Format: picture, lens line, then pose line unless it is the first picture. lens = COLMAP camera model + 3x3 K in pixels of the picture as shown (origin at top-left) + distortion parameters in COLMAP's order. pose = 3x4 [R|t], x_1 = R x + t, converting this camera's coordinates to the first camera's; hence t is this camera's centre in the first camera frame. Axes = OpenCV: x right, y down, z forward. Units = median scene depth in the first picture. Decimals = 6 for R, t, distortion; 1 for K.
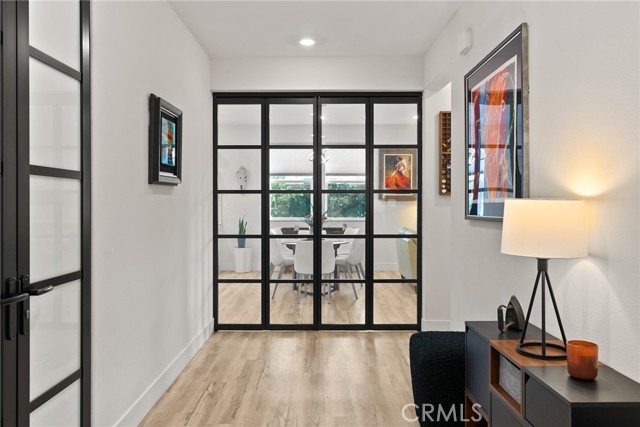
lens RADIAL K [[507.7, 0, 320.3], [0, 507.7, 205.2], [0, 0, 1]] dist [0.002041, 0.002840]
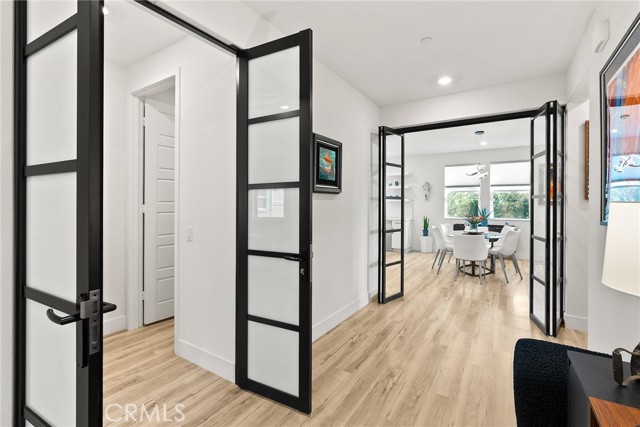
lens RADIAL K [[296.1, 0, 321.0], [0, 296.1, 206.6], [0, 0, 1]] dist [-0.001620, -0.000194]
pose [[0.845893, 0.009828, -0.533261, 0.139795], [-0.010673, 0.999942, 0.001499, -0.002782], [0.533245, 0.004424, 0.845949, 0.262997]]
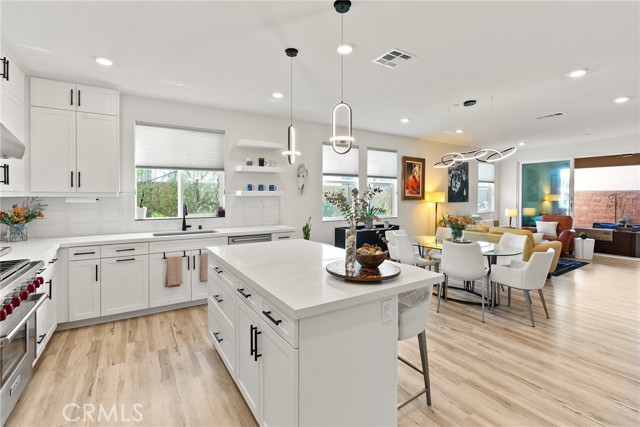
lens RADIAL K [[296.6, 0, 322.0], [0, 296.6, 197.3], [0, 0, 1]] dist [-0.000477, 0.000055]
pose [[0.839902, 0.000062, 0.542738, -1.062818], [-0.002264, 0.999992, 0.003391, -0.046435], [-0.542733, -0.004077, 0.839895, 1.352762]]
